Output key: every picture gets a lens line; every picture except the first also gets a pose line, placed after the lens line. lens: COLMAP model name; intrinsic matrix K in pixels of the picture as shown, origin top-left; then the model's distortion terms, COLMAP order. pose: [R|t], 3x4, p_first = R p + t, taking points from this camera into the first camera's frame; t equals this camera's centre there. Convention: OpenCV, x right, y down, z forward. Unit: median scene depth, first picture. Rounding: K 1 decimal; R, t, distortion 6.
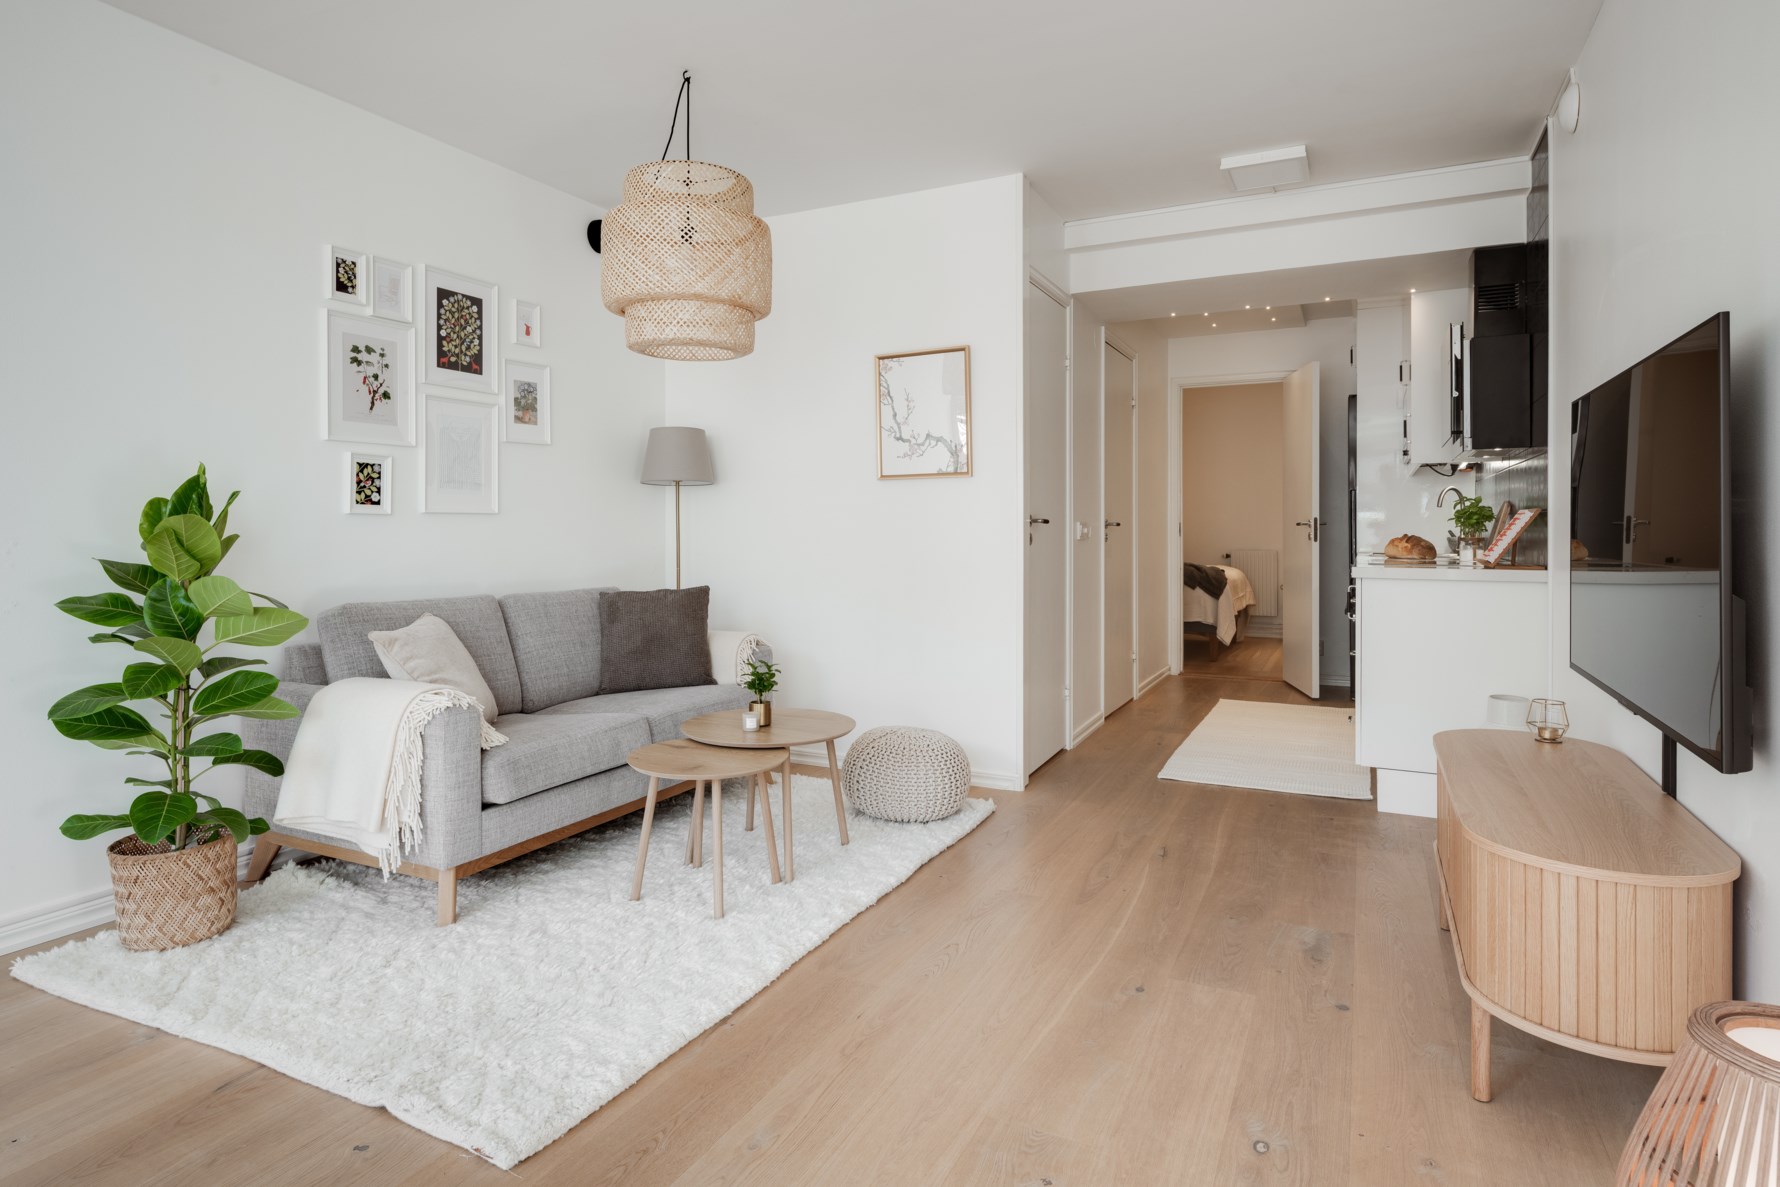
lens RADIAL K [[960.0, 0, 890.0], [0, 960.0, 593.5], [0, 0, 1]] dist [-0.002467, -0.000823]
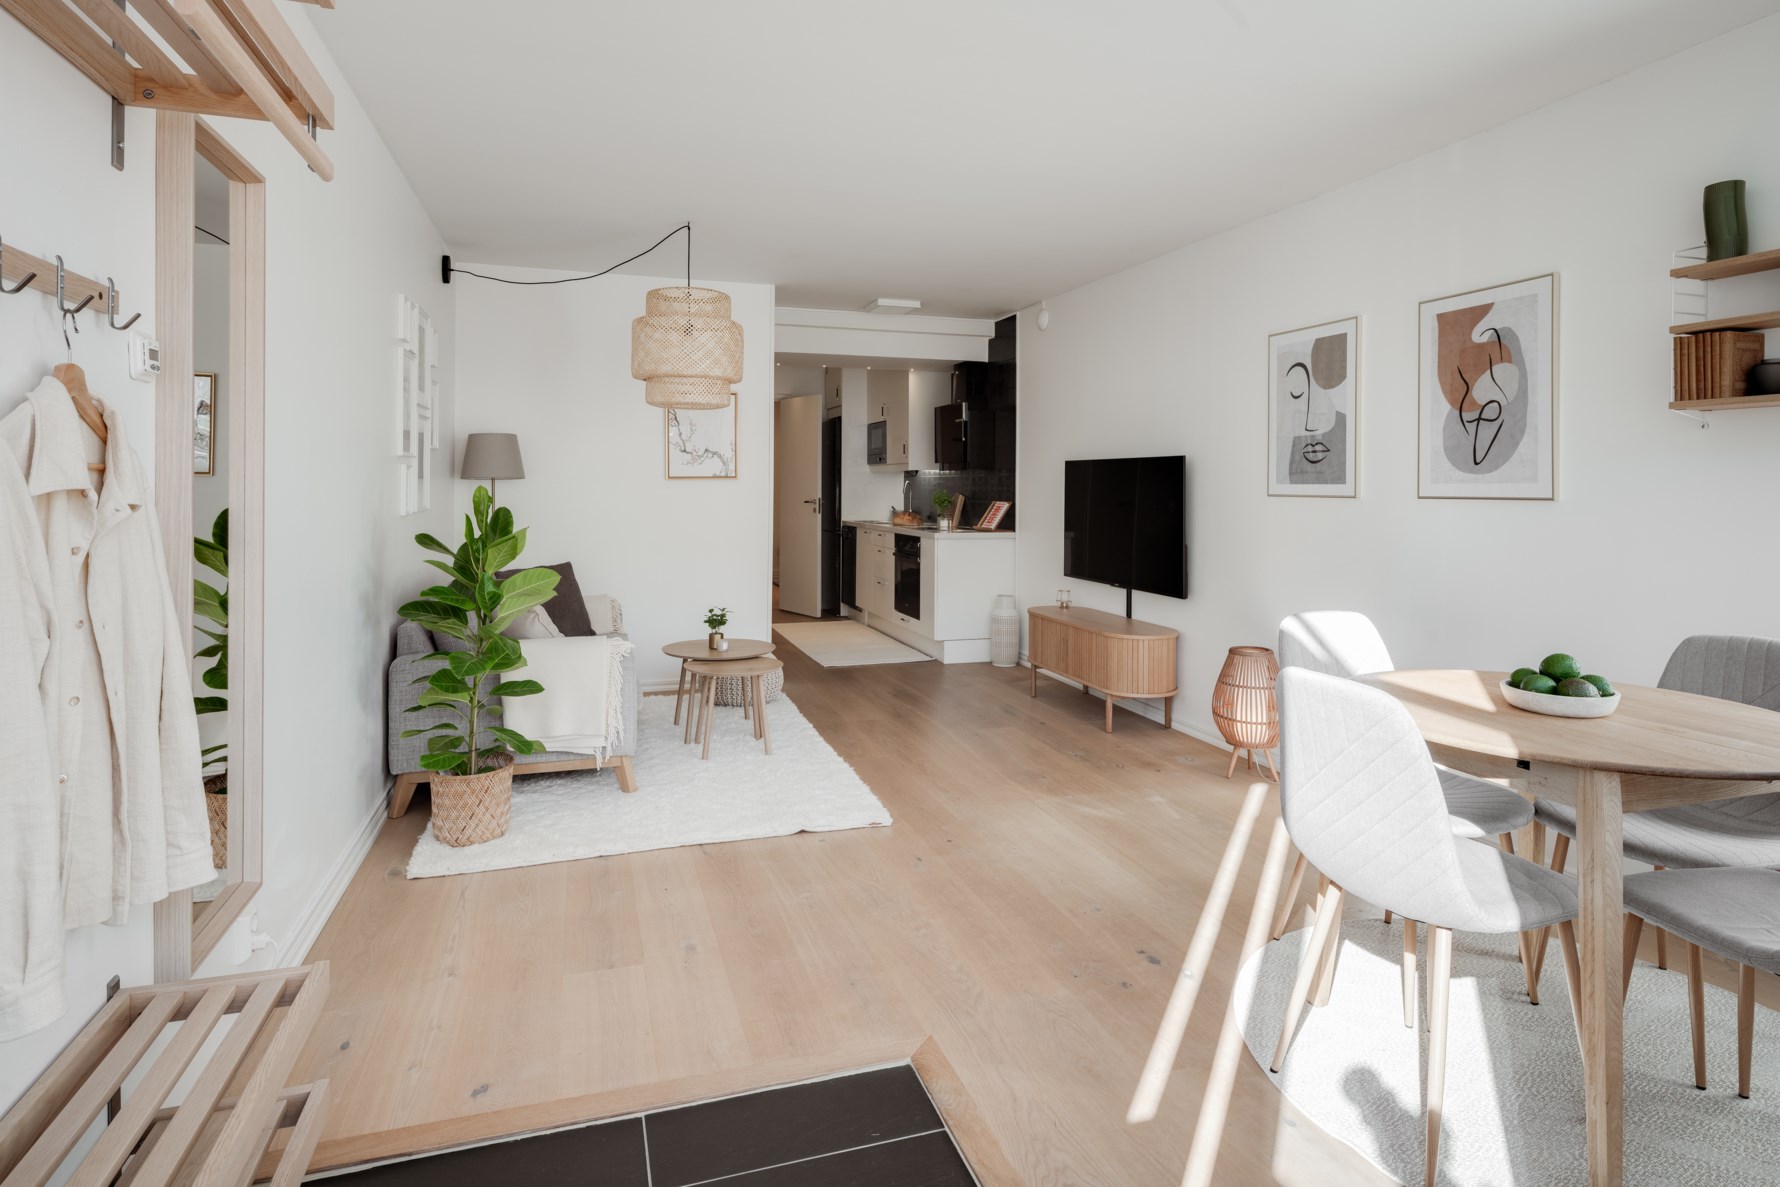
lens RADIAL K [[960.0, 0, 890.0], [0, 960.0, 593.5], [0, 0, 1]] dist [-0.002467, -0.000823]
pose [[0.719813, -0.075098, 0.690094, -0.874167], [0.042667, 0.997038, 0.063995, -0.033286], [-0.692856, -0.016620, 0.720884, -0.270889]]
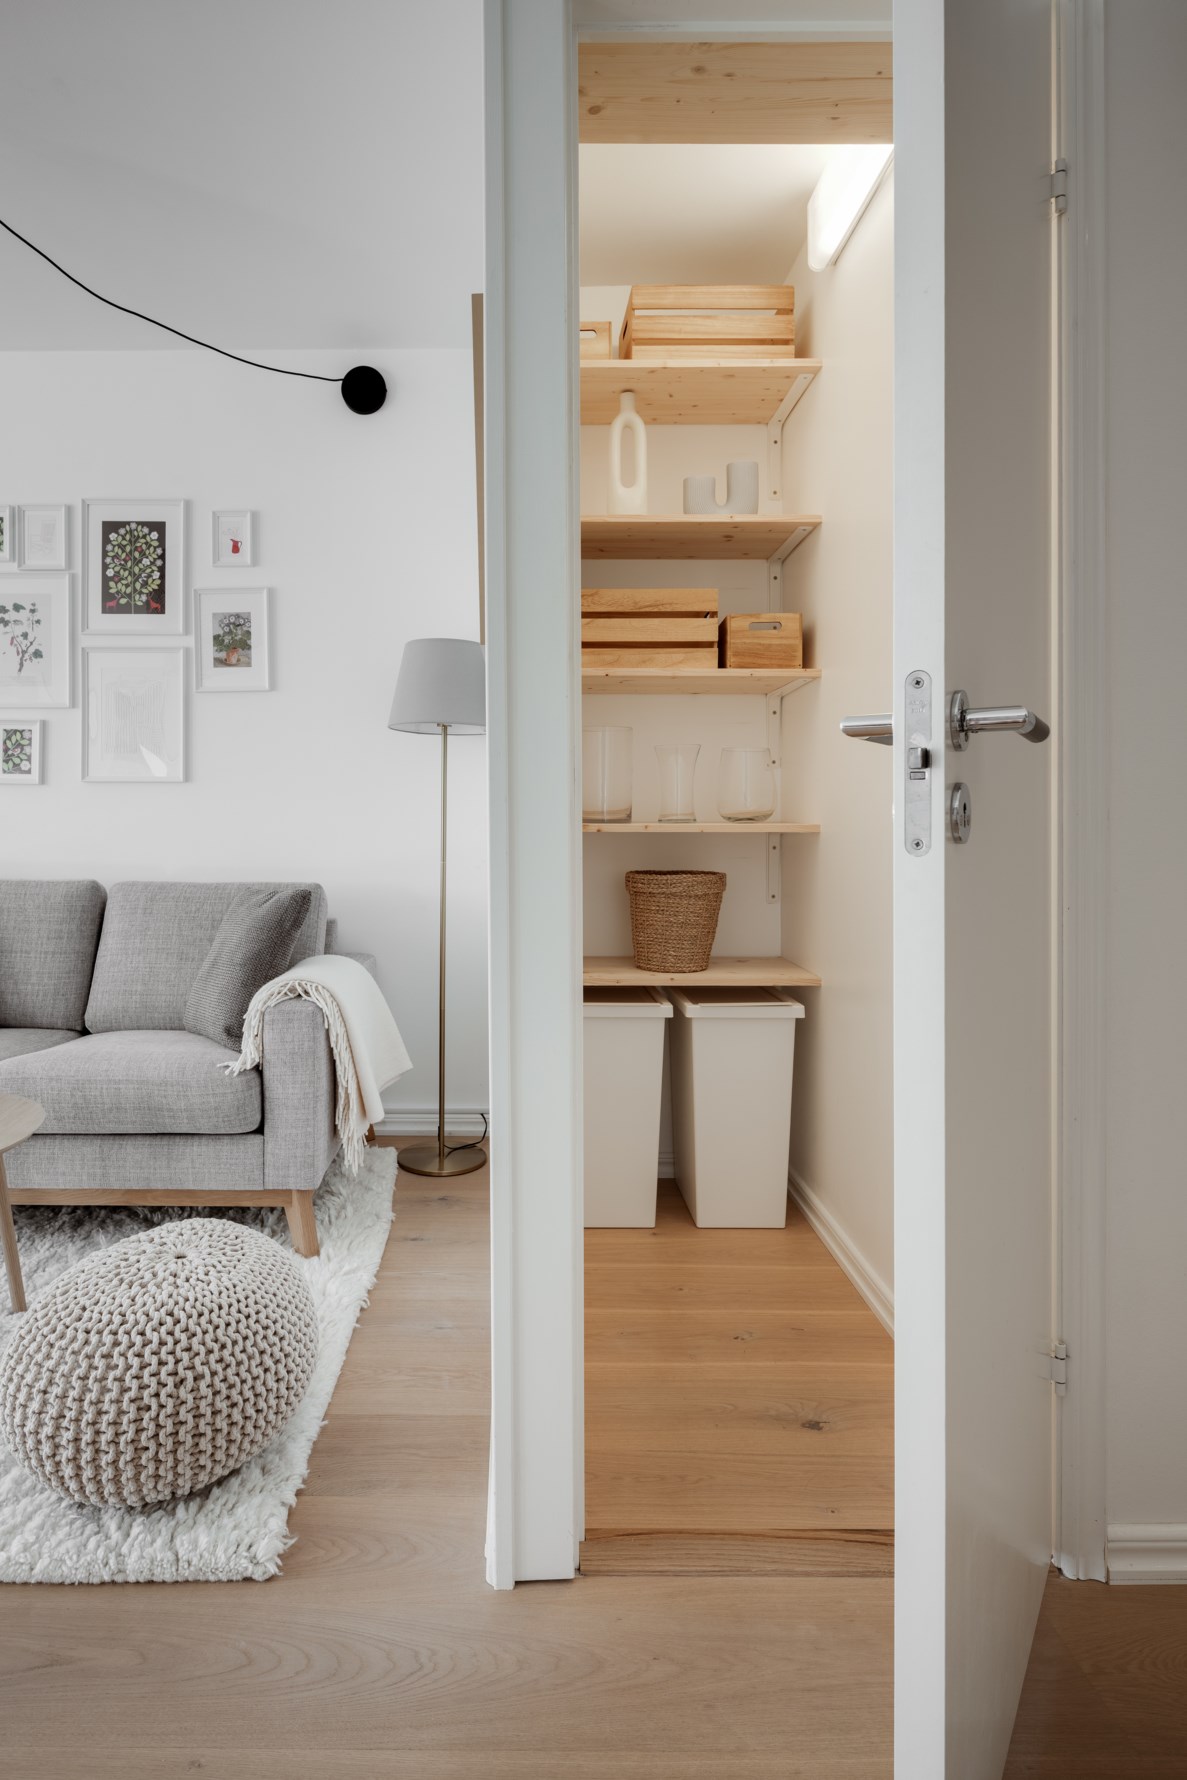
lens RADIAL K [[960.0, 0, 593.5], [0, 960.0, 890.0], [0, 0, 1]] dist [-0.002467, -0.000823]
pose [[0.439580, 0.047312, -0.896957, 0.502793], [-0.065224, 0.997657, 0.020659, -0.032537], [0.895832, 0.049422, 0.441635, 1.004092]]
